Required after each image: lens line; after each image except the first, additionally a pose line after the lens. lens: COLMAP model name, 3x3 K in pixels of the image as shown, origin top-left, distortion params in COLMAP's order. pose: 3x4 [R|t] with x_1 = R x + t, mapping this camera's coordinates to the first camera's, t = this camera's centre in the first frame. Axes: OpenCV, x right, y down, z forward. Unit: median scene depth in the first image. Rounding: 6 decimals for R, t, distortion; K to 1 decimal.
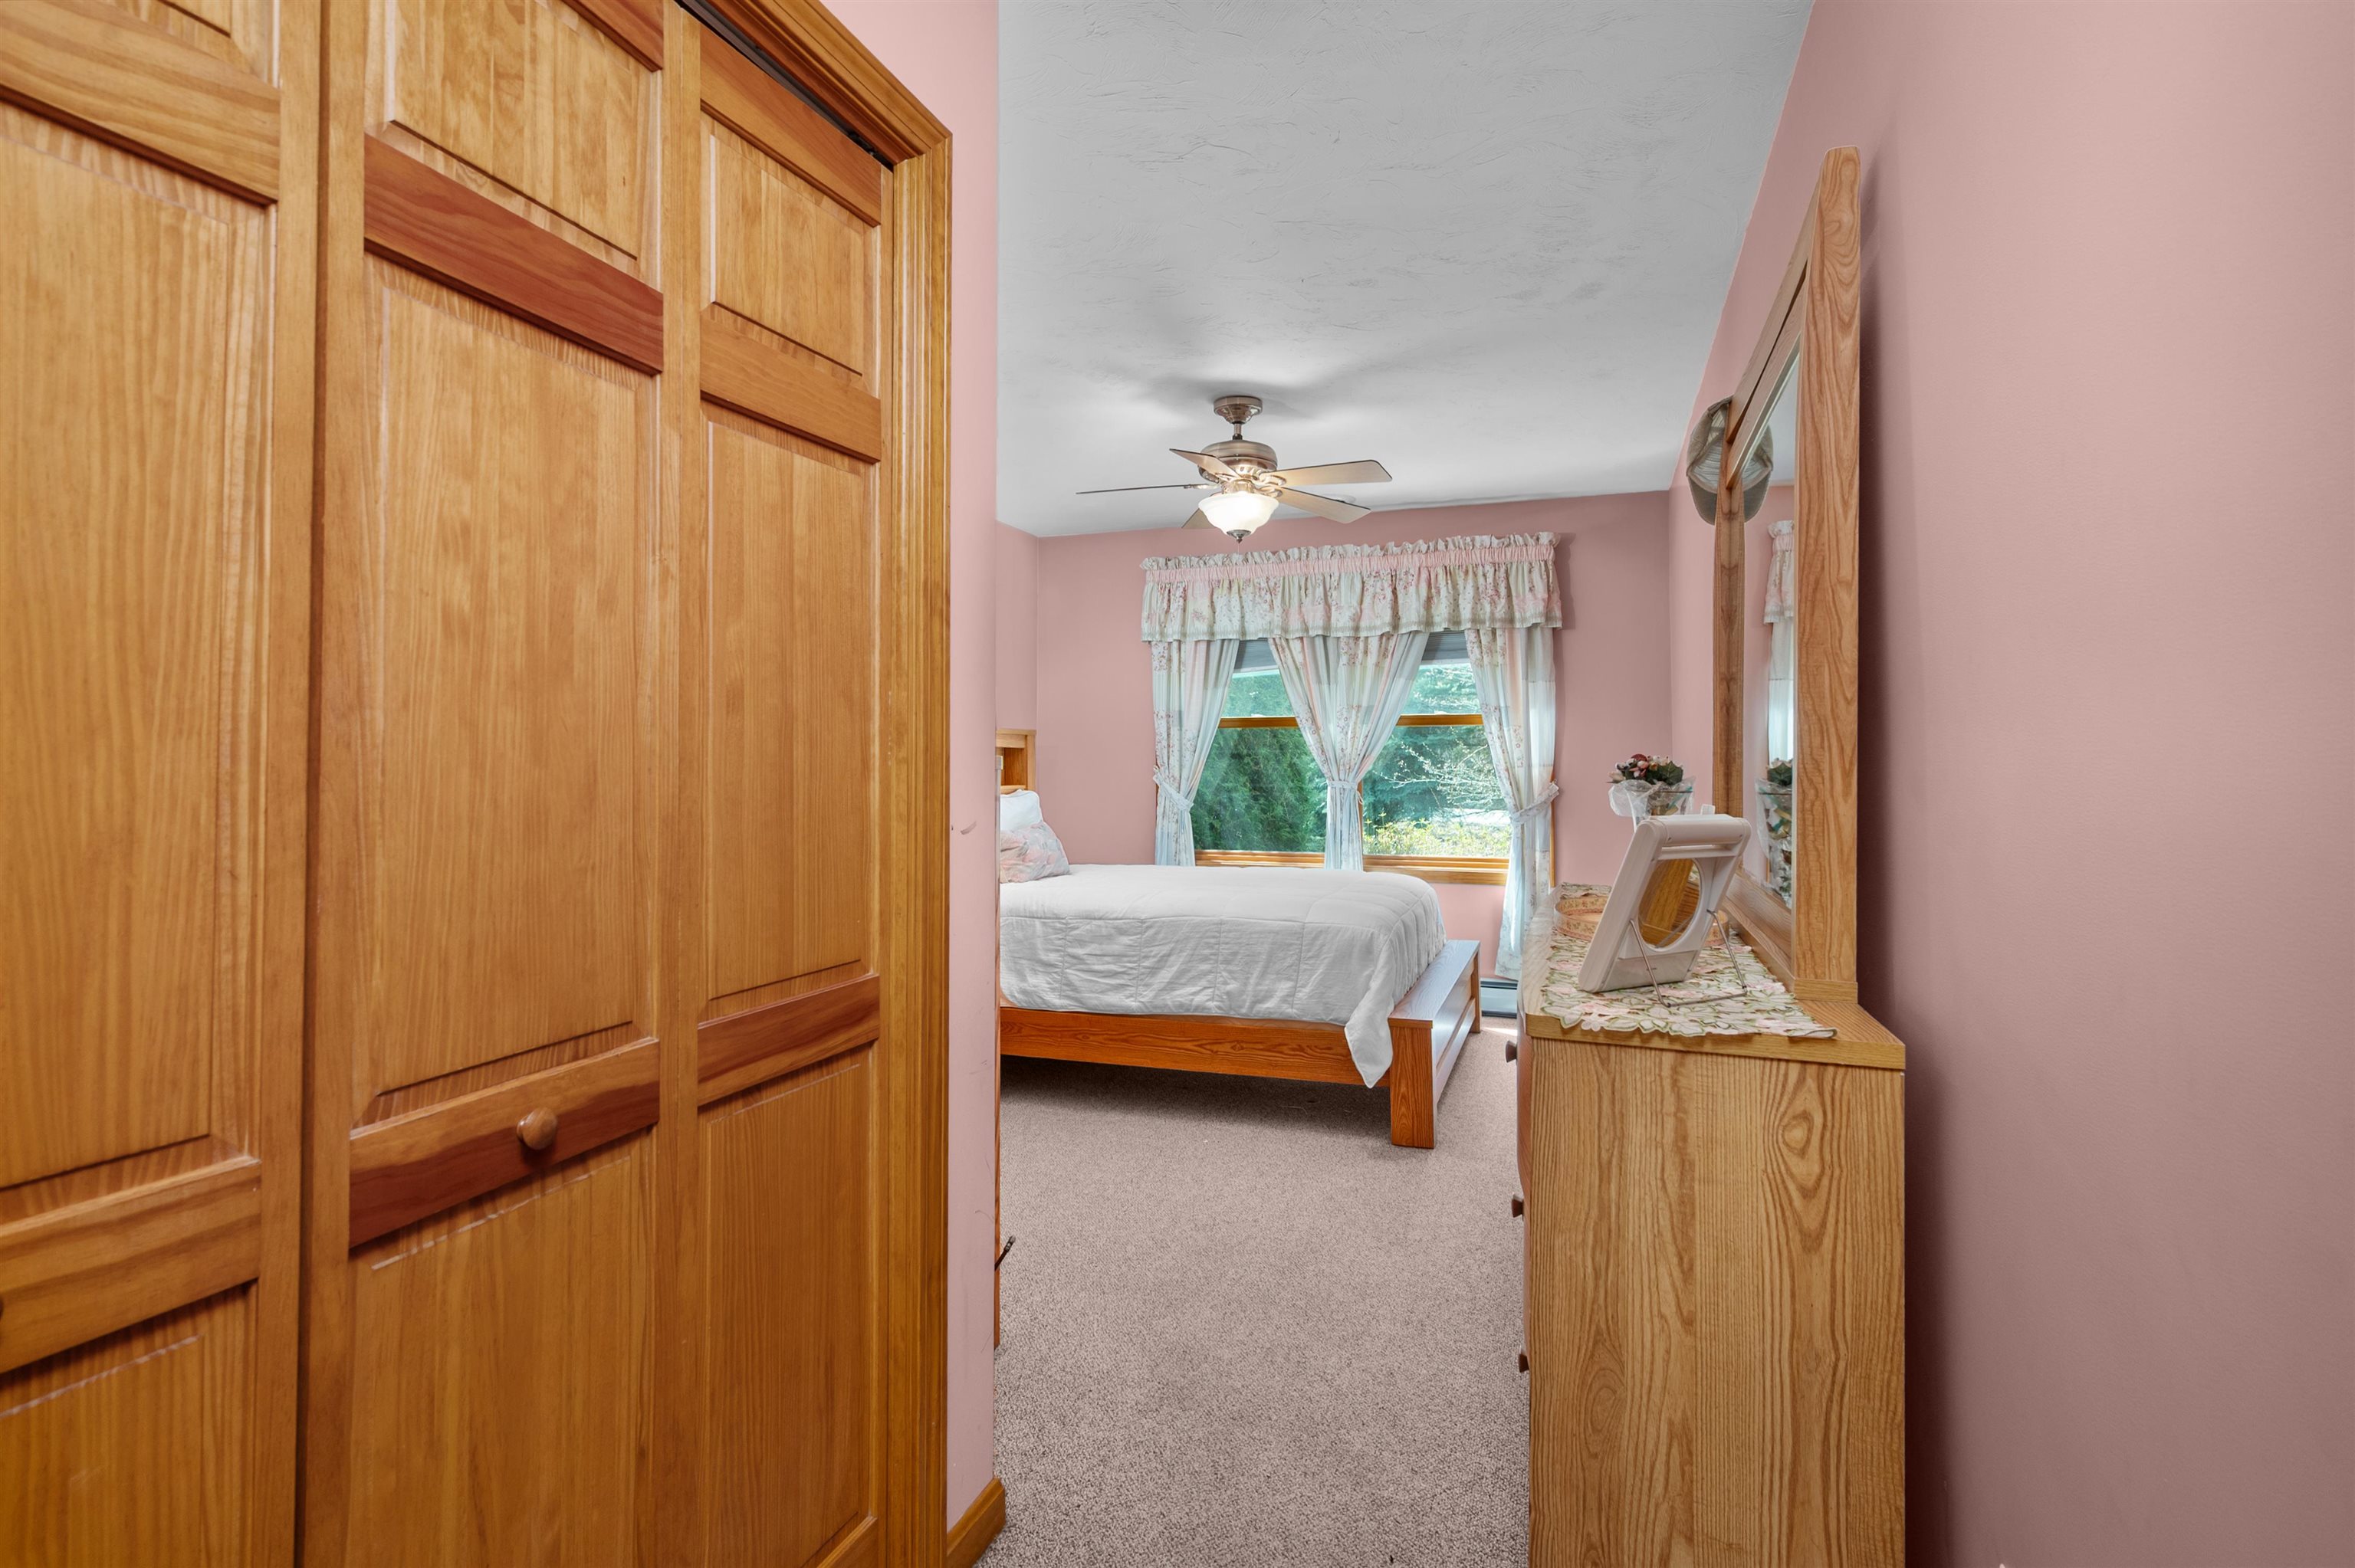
lens RADIAL K [[1050.8, 0, 1176.9], [0, 1050.8, 758.7], [0, 0, 1]] dist [-0.003530, 0.001132]
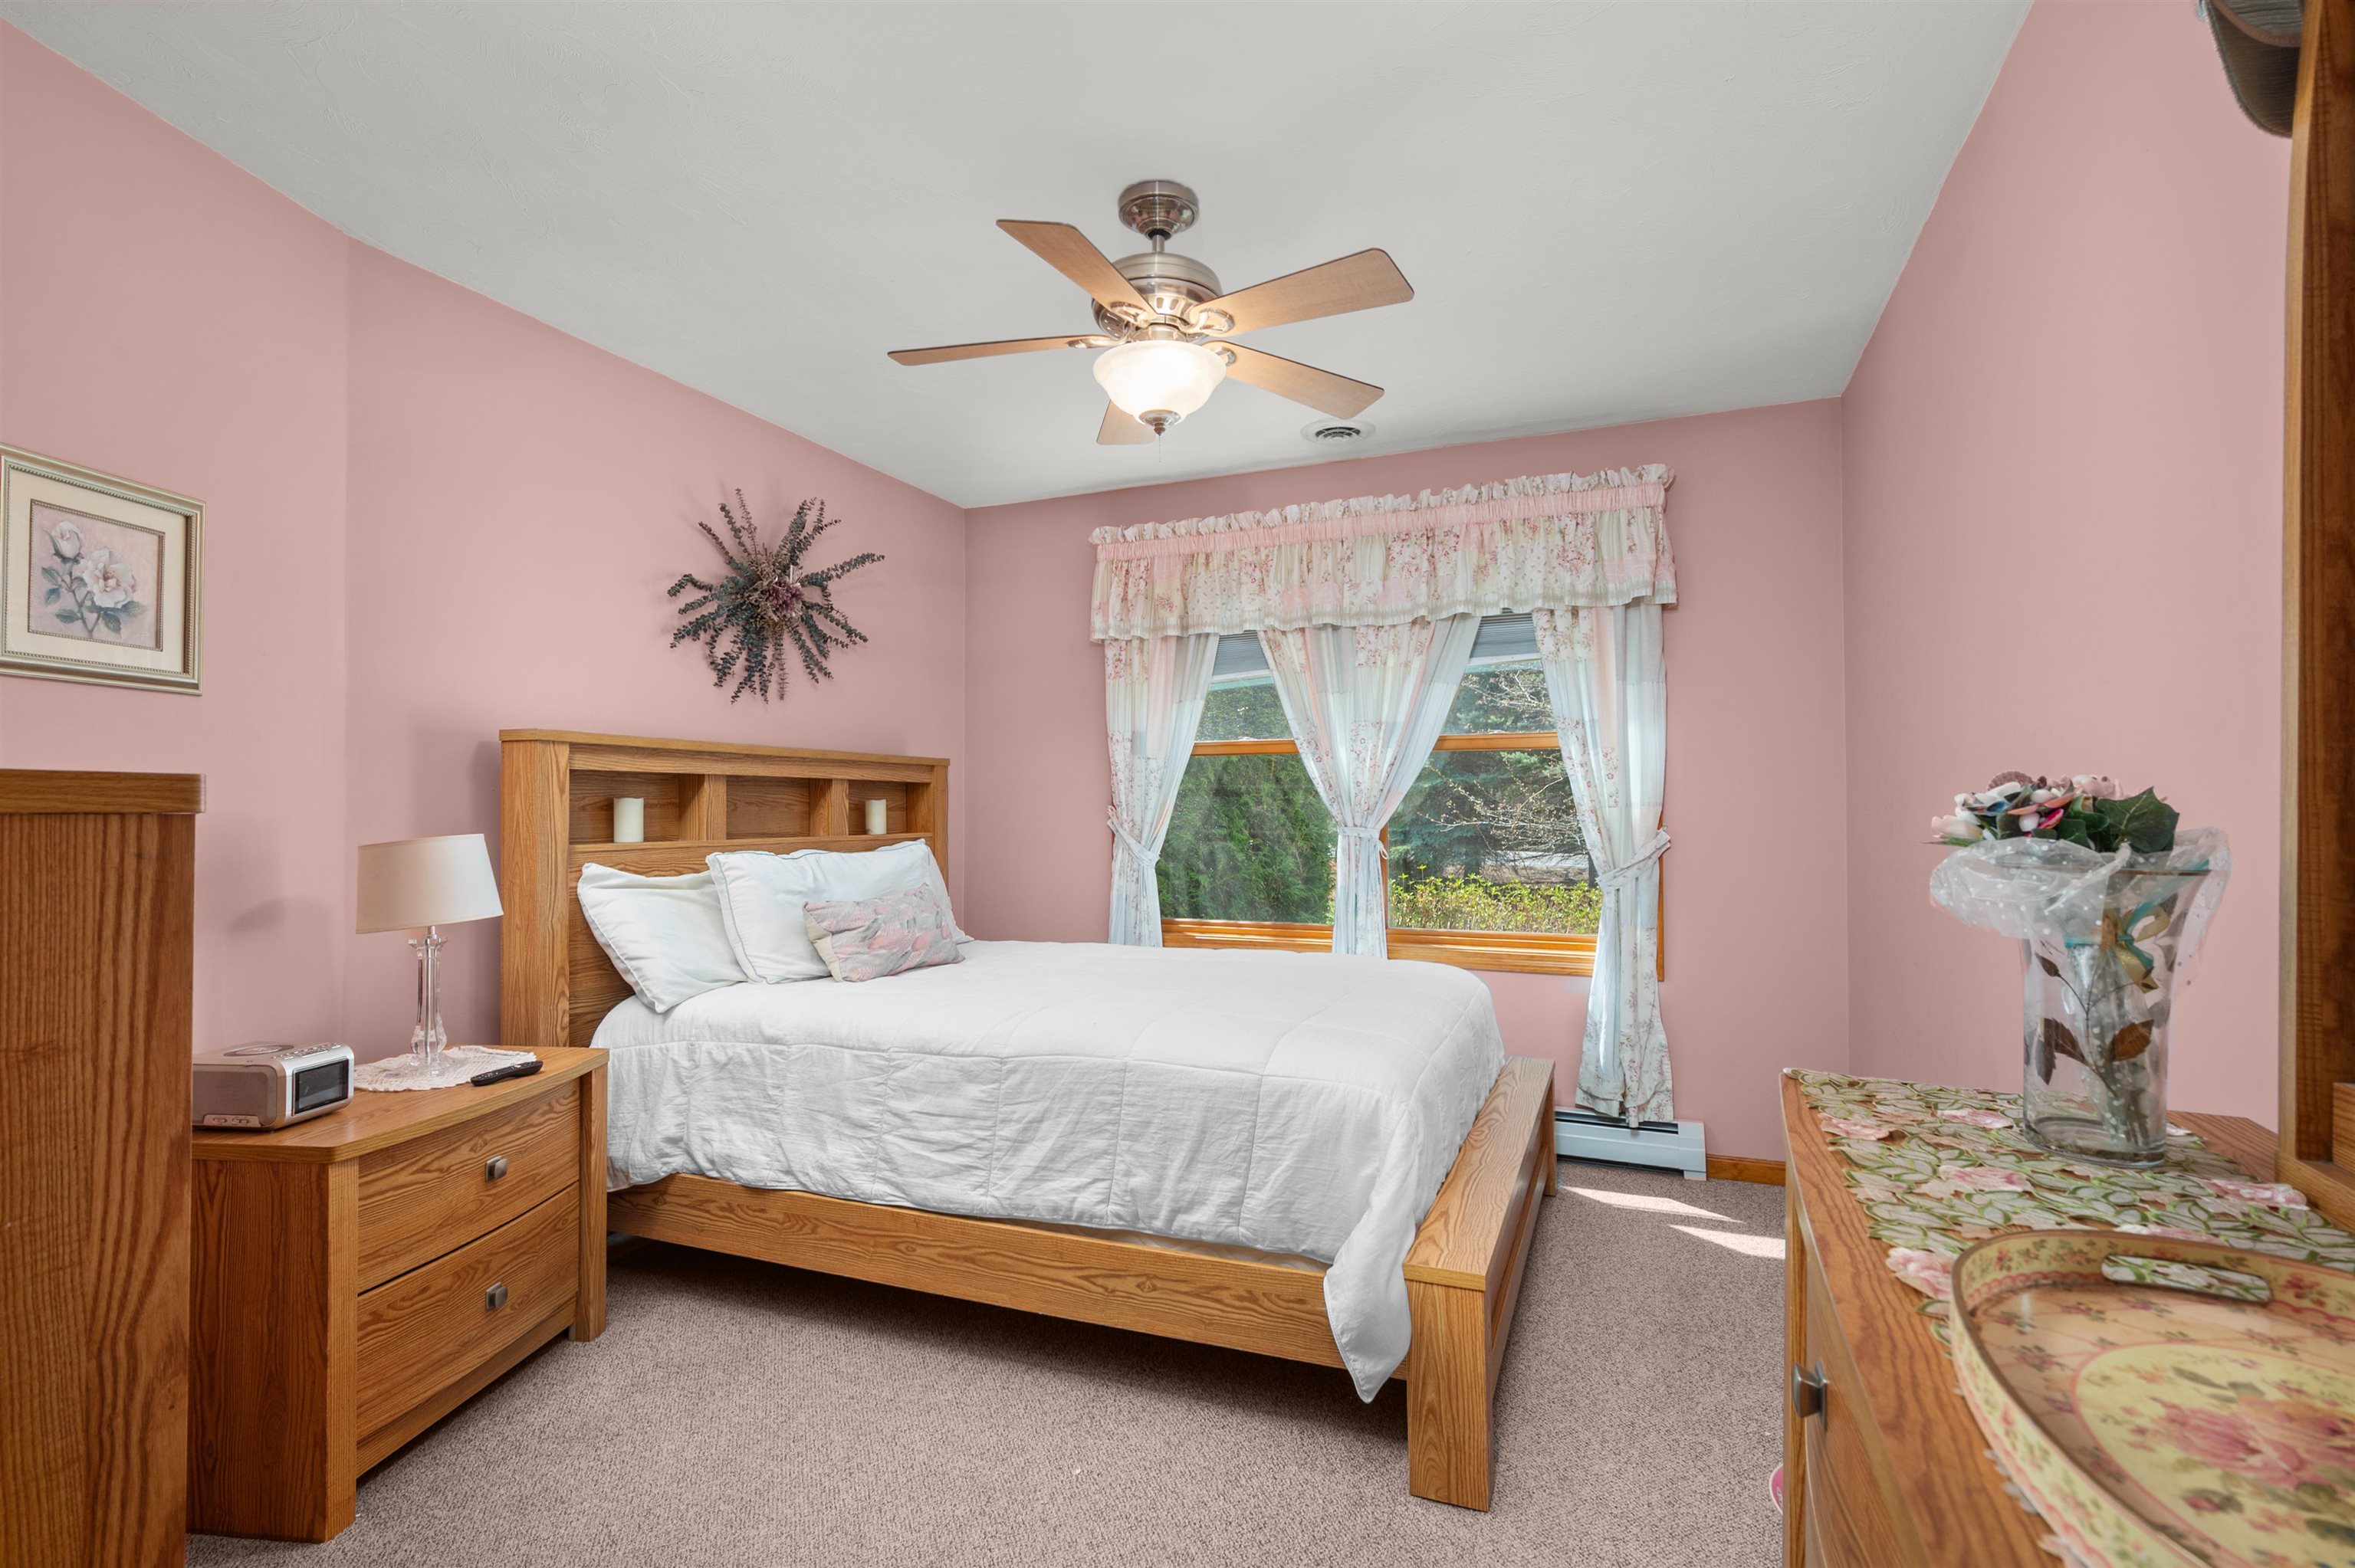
lens RADIAL K [[1050.8, 0, 1178.9], [0, 1050.8, 809.6], [0, 0, 1]] dist [-0.003530, 0.001132]
pose [[0.998996, -0.000160, -0.044796, 0.073929], [0.000575, 0.999957, 0.009253, 0.002957], [0.044792, -0.009269, 0.998953, 0.304906]]
